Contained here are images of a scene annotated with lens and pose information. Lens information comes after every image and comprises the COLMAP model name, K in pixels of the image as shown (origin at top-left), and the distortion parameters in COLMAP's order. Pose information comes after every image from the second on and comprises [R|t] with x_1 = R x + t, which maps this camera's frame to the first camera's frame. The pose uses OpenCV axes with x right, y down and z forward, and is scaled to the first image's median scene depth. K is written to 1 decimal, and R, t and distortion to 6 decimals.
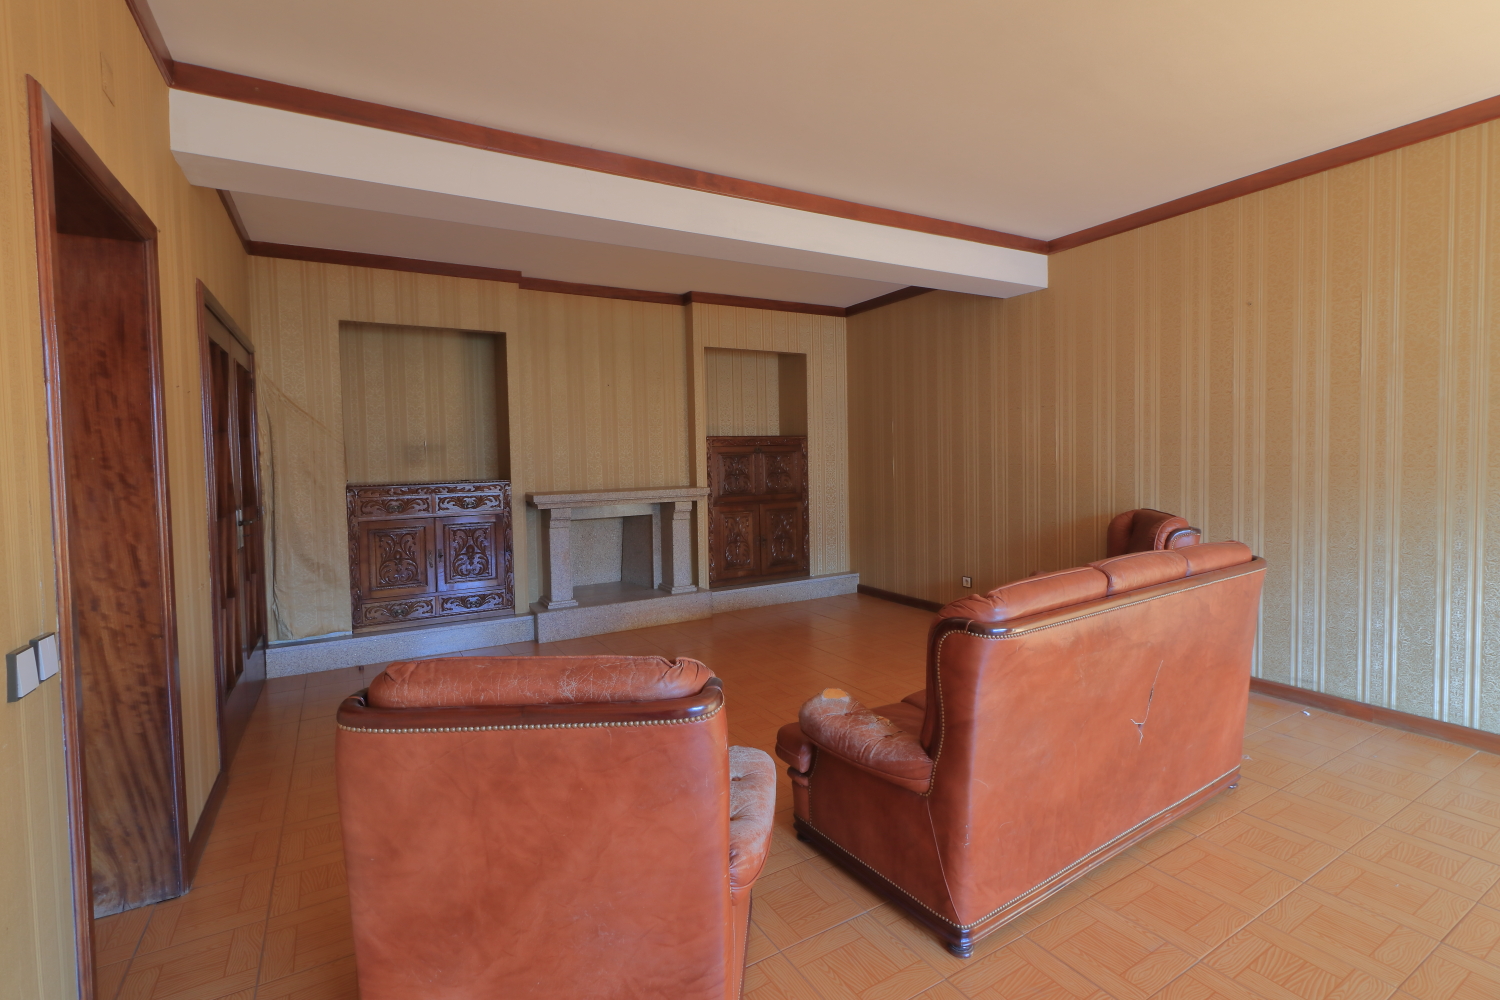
lens RADIAL K [[683.1, 0, 753.1], [0, 683.1, 482.1], [0, 0, 1]] dist [-0.008352, -0.000372]
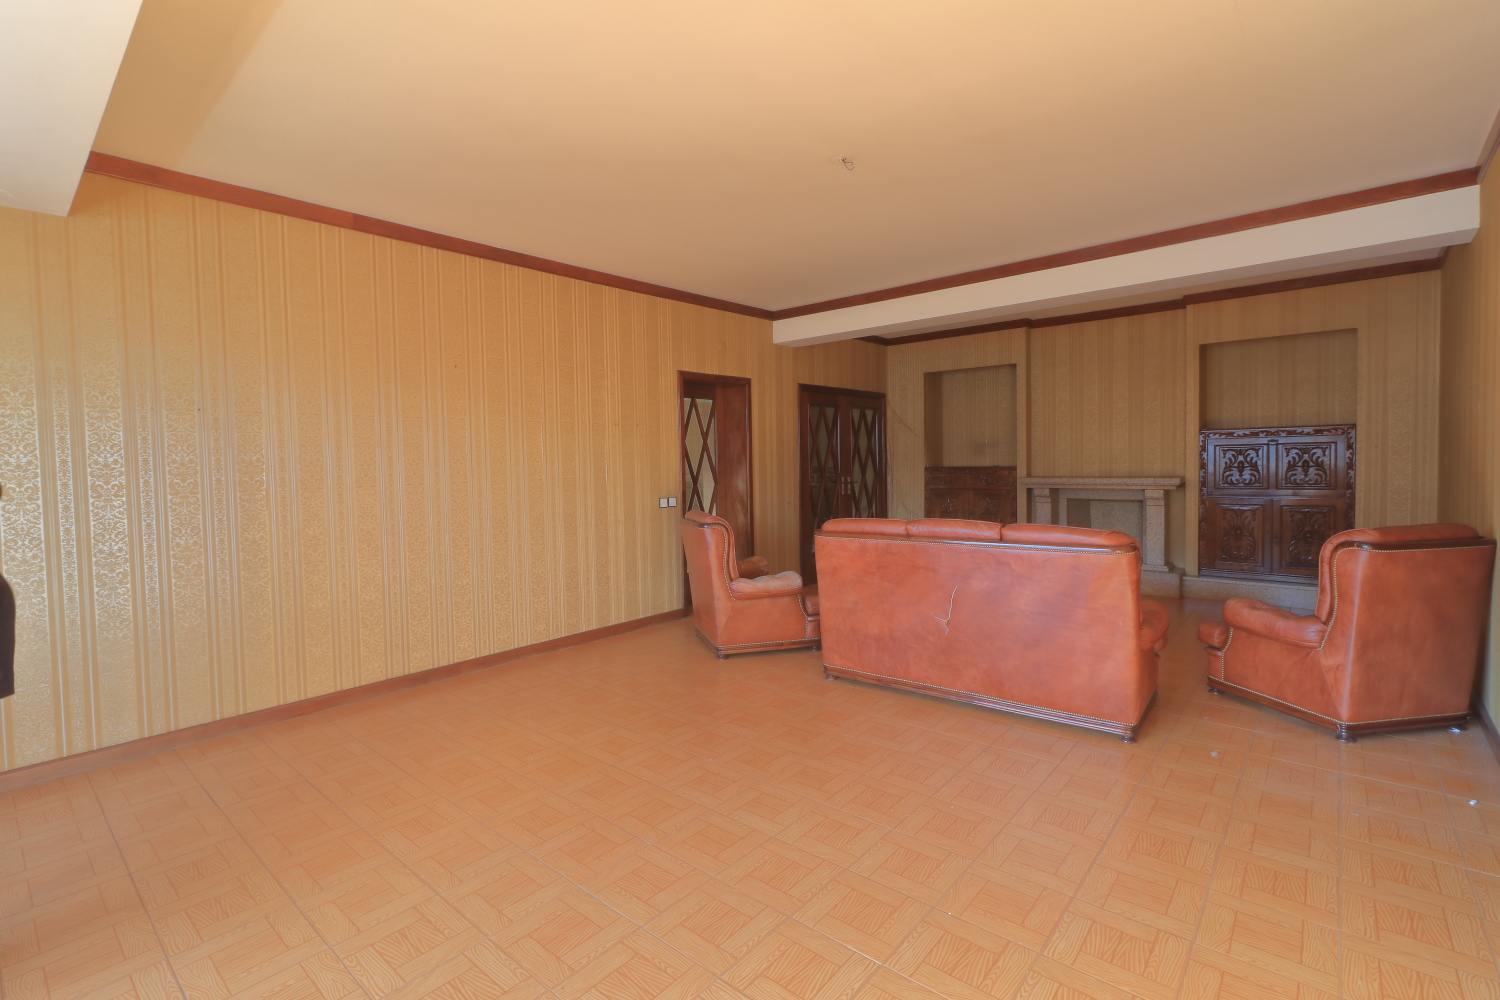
lens RADIAL K [[683.1, 0, 753.1], [0, 683.1, 482.1], [0, 0, 1]] dist [-0.008352, -0.000372]
pose [[0.332473, 0.047466, -0.941917, 0.879525], [-0.022061, 0.998851, 0.042549, -0.019787], [0.942855, 0.006633, 0.333138, -0.000310]]
